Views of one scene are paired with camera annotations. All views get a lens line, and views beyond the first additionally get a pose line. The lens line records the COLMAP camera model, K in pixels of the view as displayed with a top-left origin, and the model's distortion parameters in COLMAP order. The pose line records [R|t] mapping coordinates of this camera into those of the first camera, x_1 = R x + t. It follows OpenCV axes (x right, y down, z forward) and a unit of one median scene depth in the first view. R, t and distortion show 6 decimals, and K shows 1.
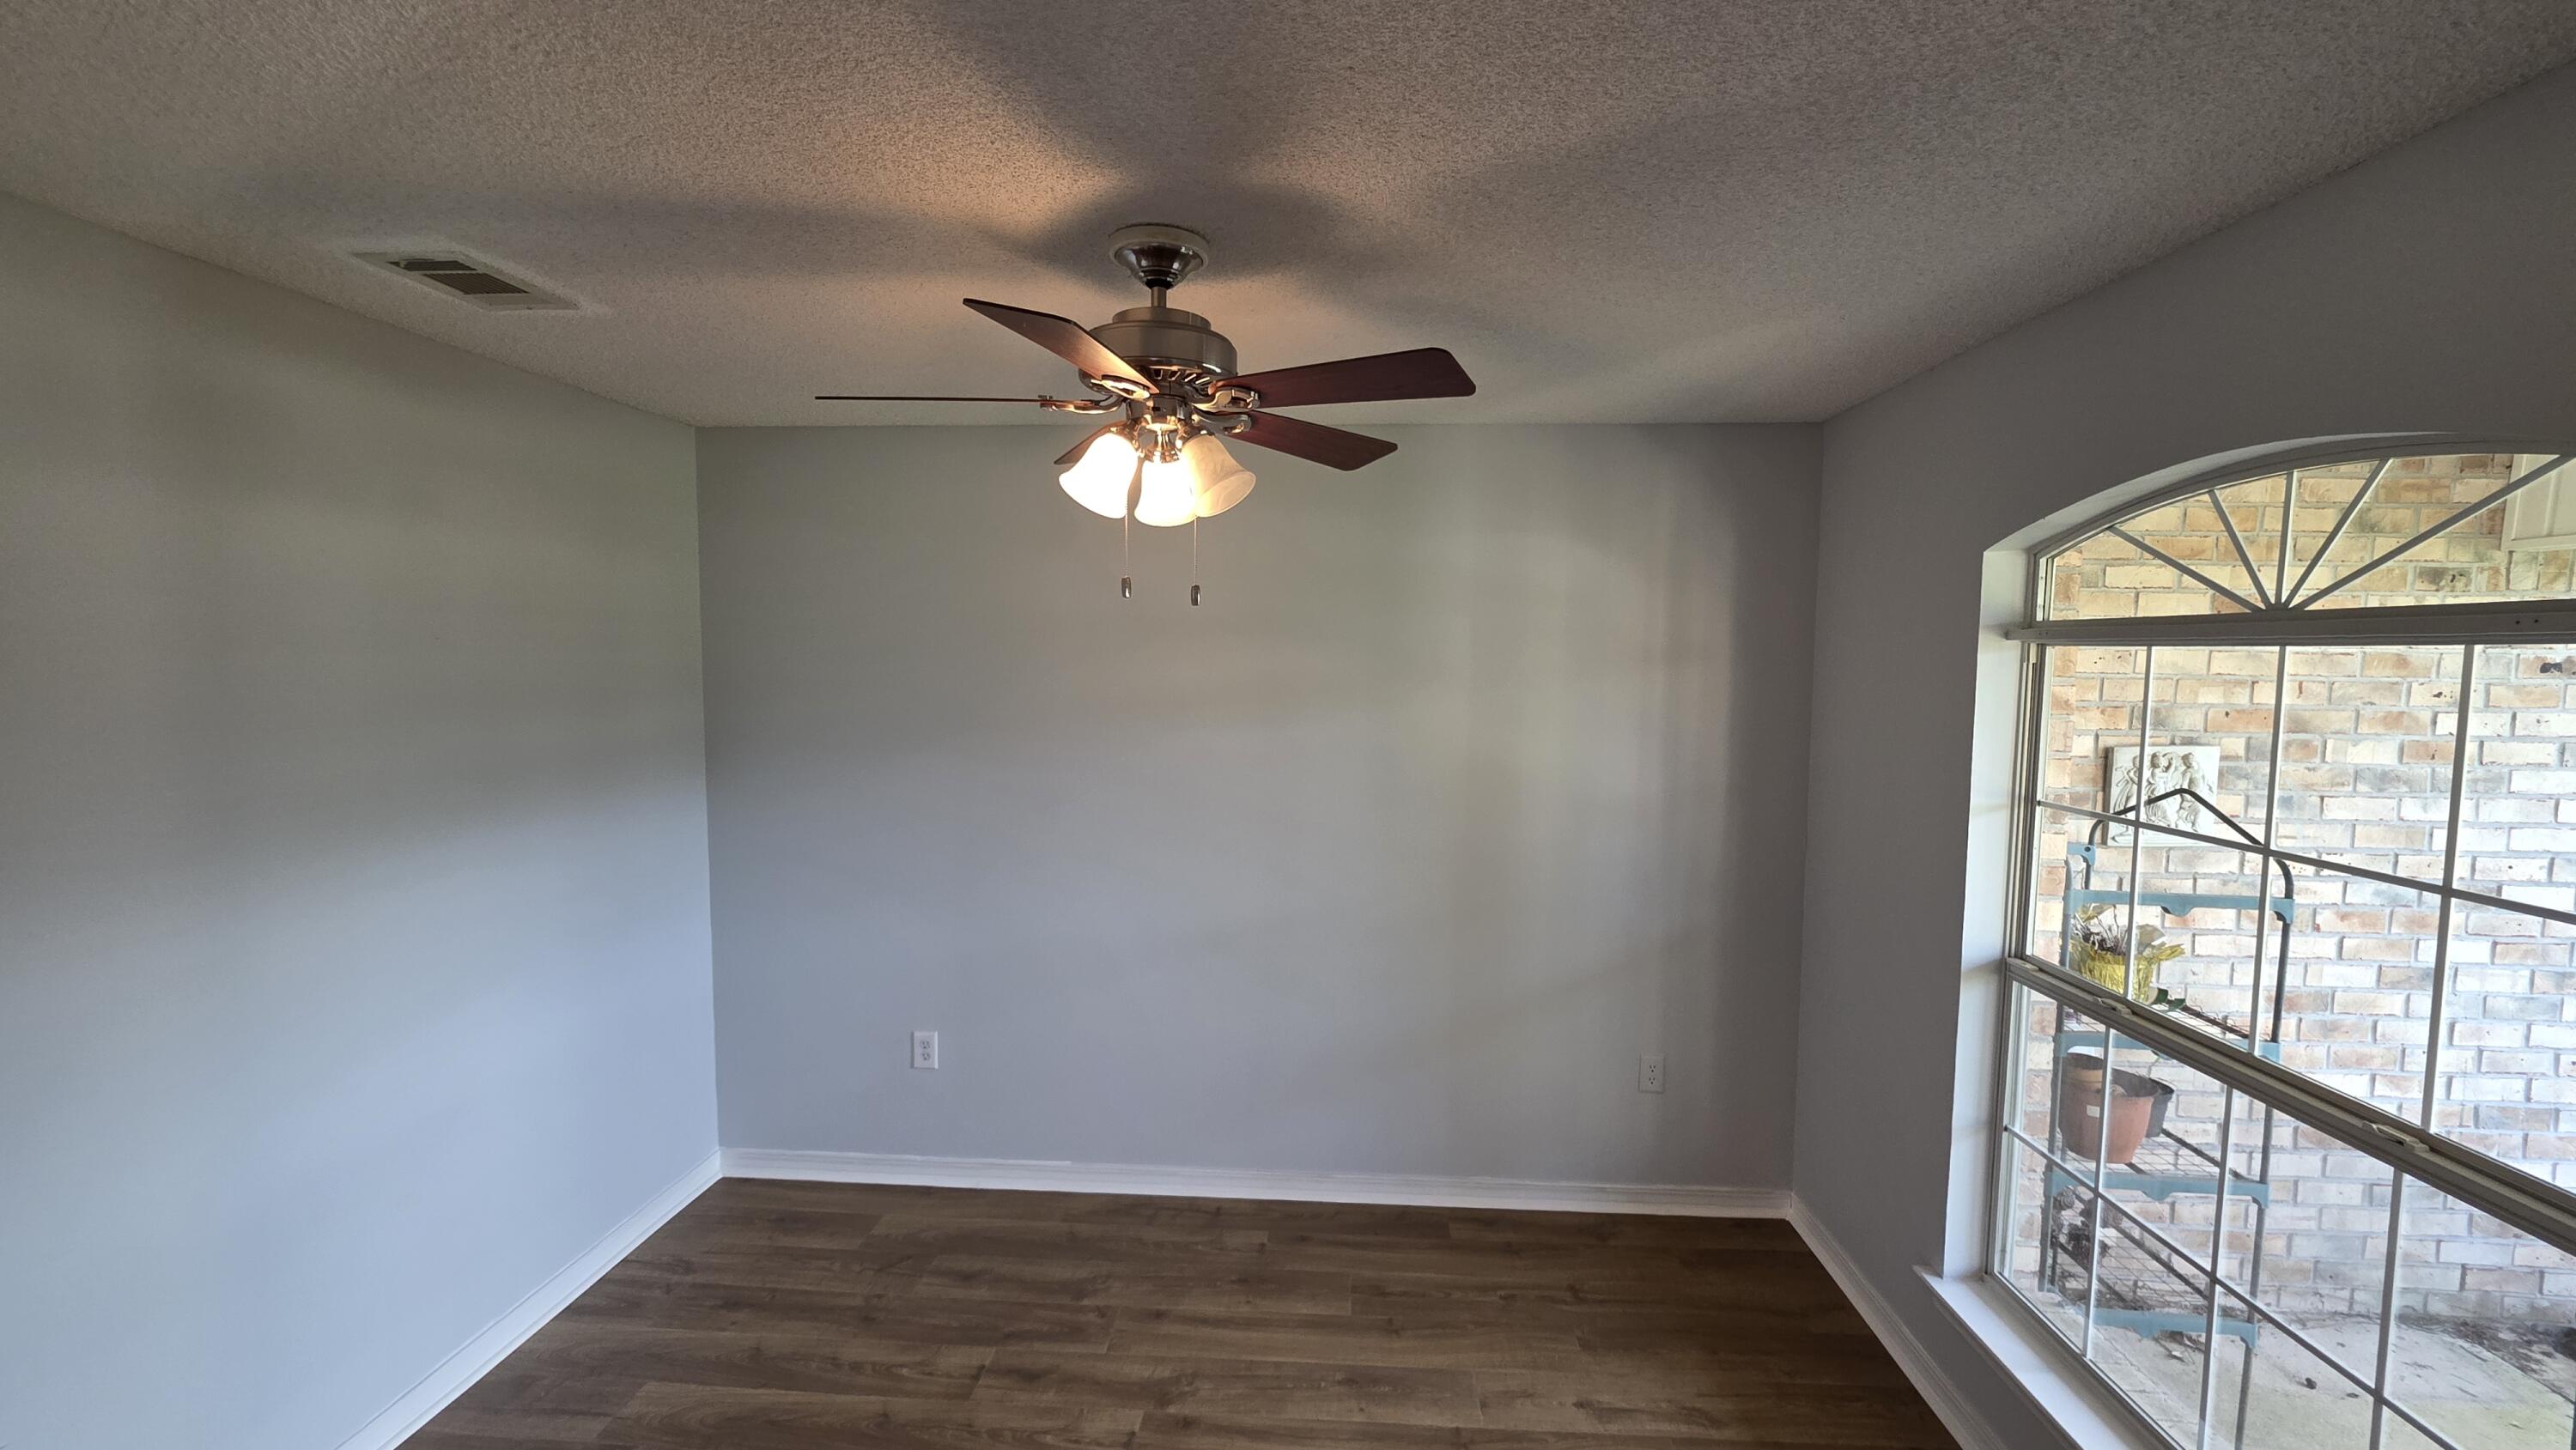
lens RADIAL K [[1025.8, 0, 1290.1], [0, 1025.8, 725.2], [0, 0, 1]] dist [0.000514, 0.000180]
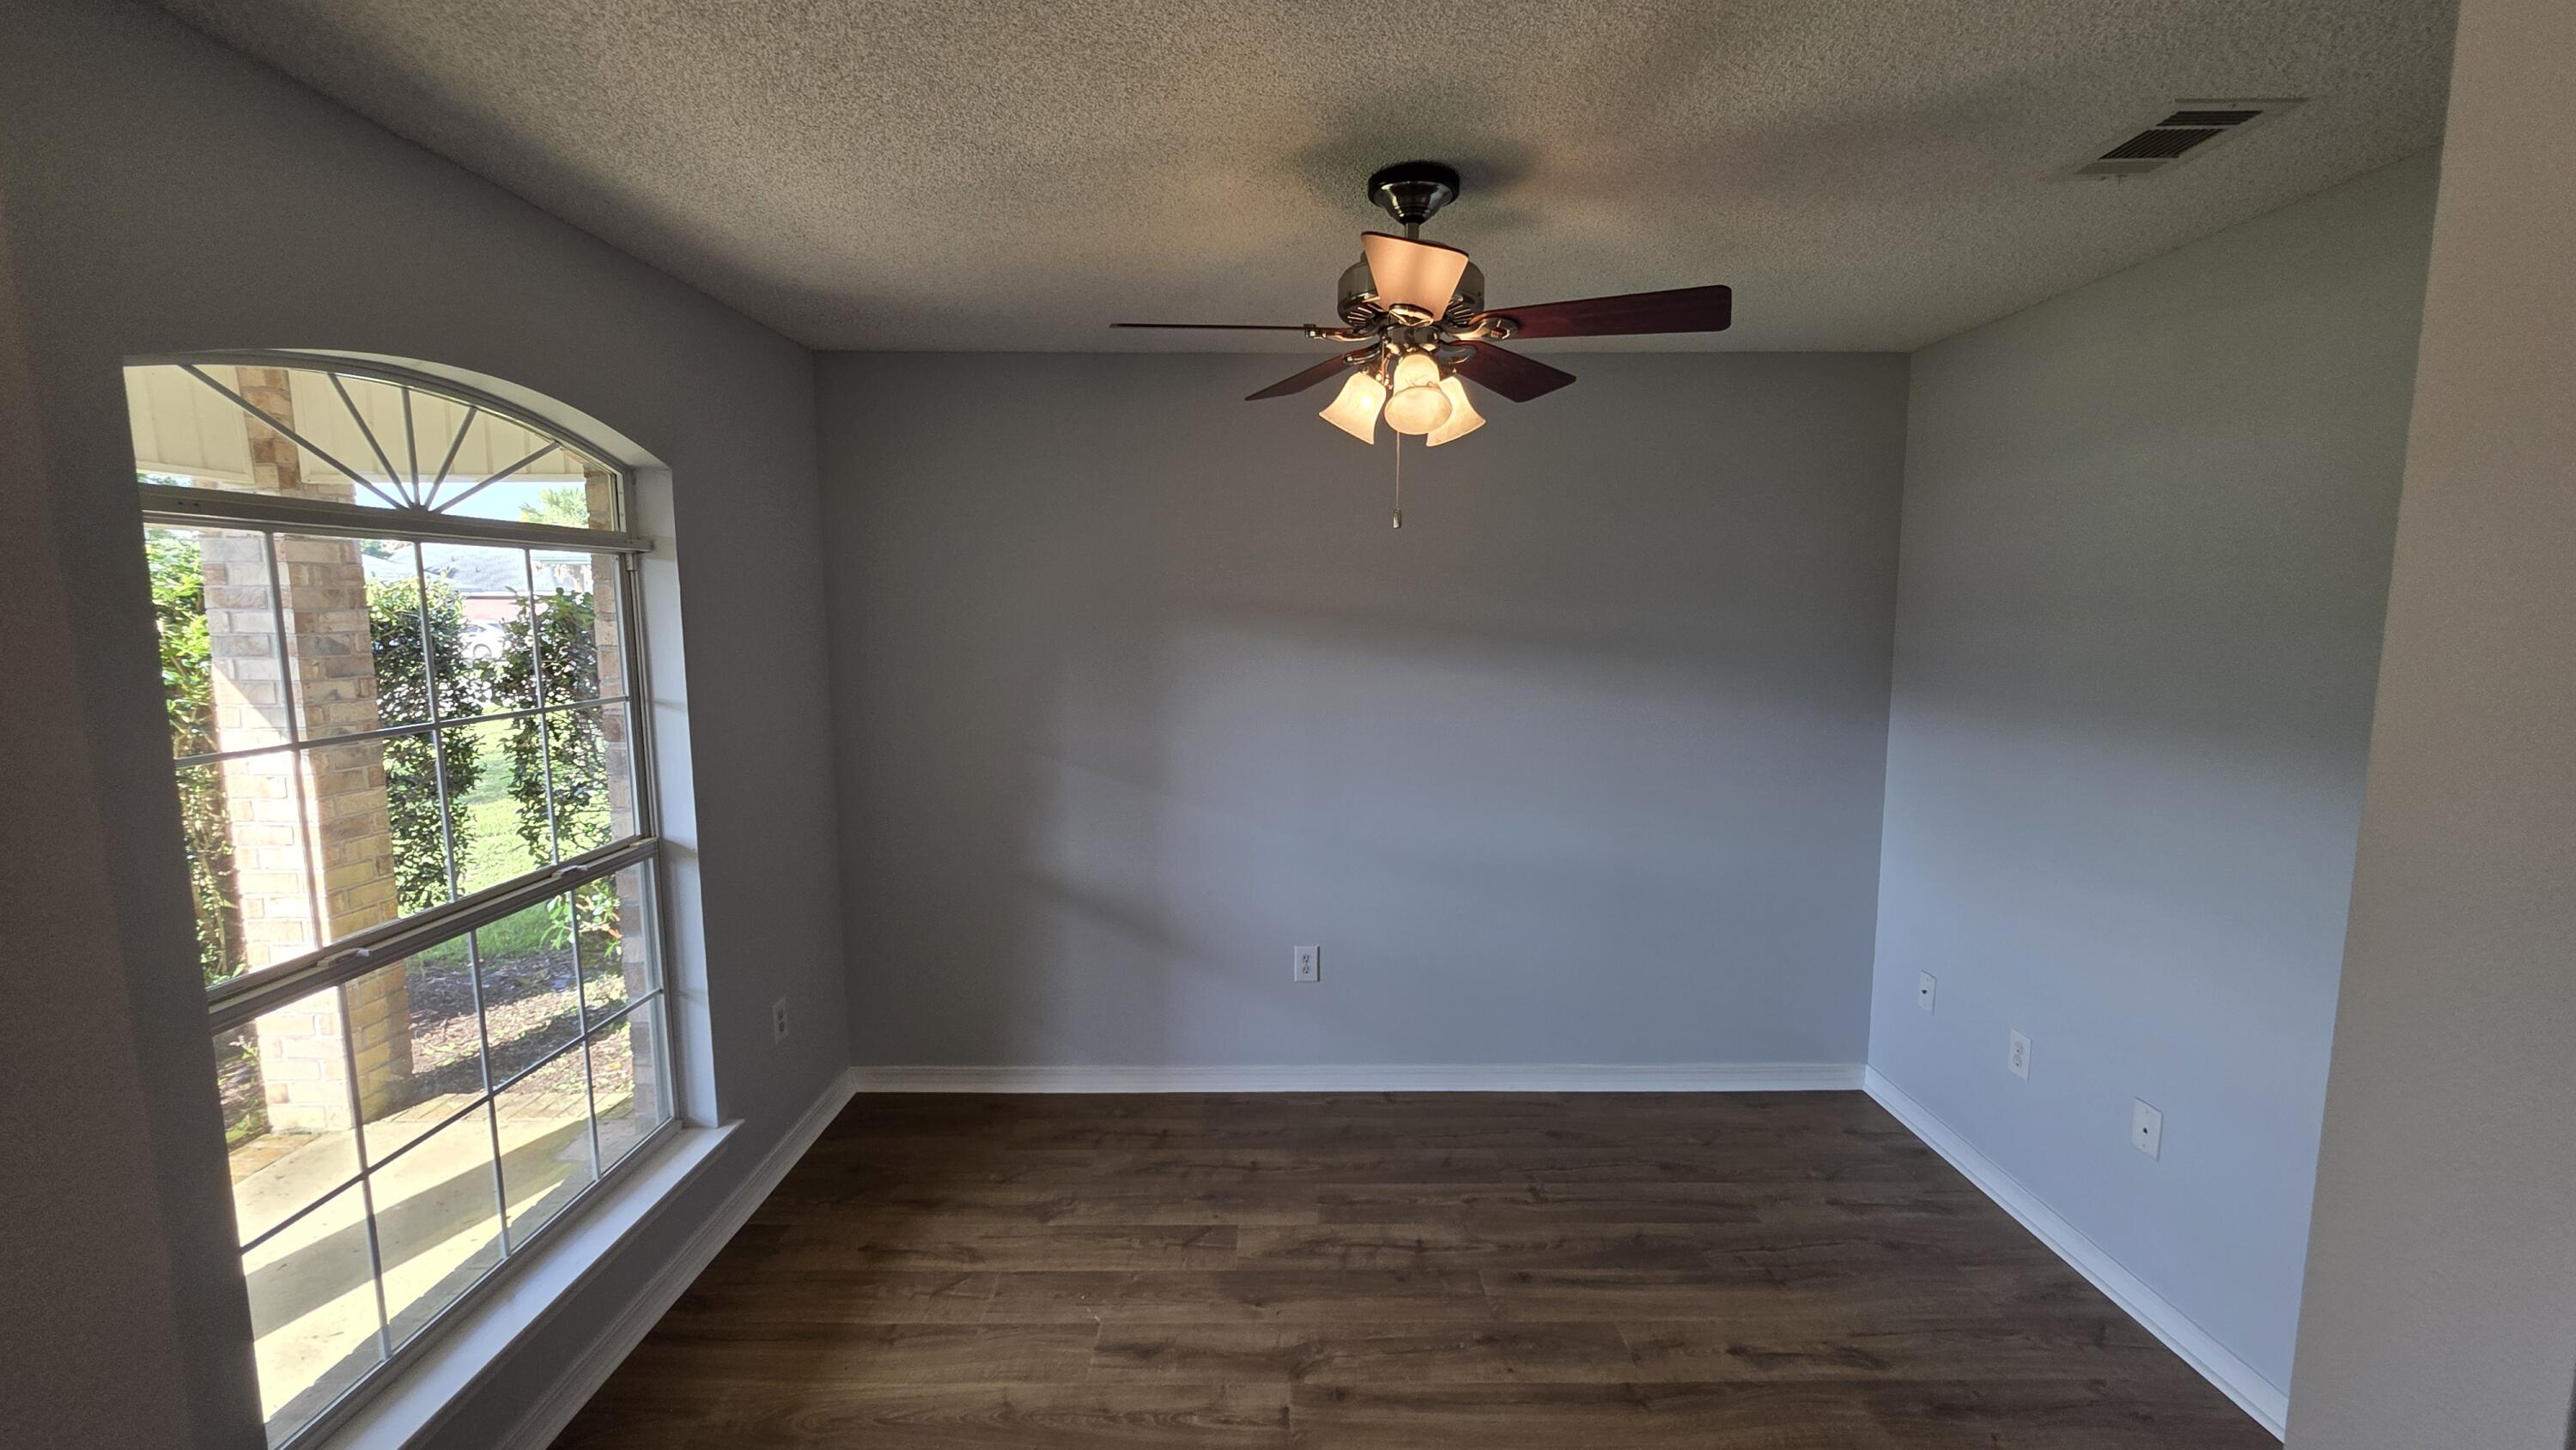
lens RADIAL K [[1025.8, 0, 1286.7], [0, 1025.8, 728.7], [0, 0, 1]] dist [0.000514, 0.000180]
pose [[-0.997364, 0.004558, -0.072423, 0.101890], [-0.008570, 0.983643, 0.179926, -0.089540], [0.072058, 0.180072, -0.981010, 2.237766]]
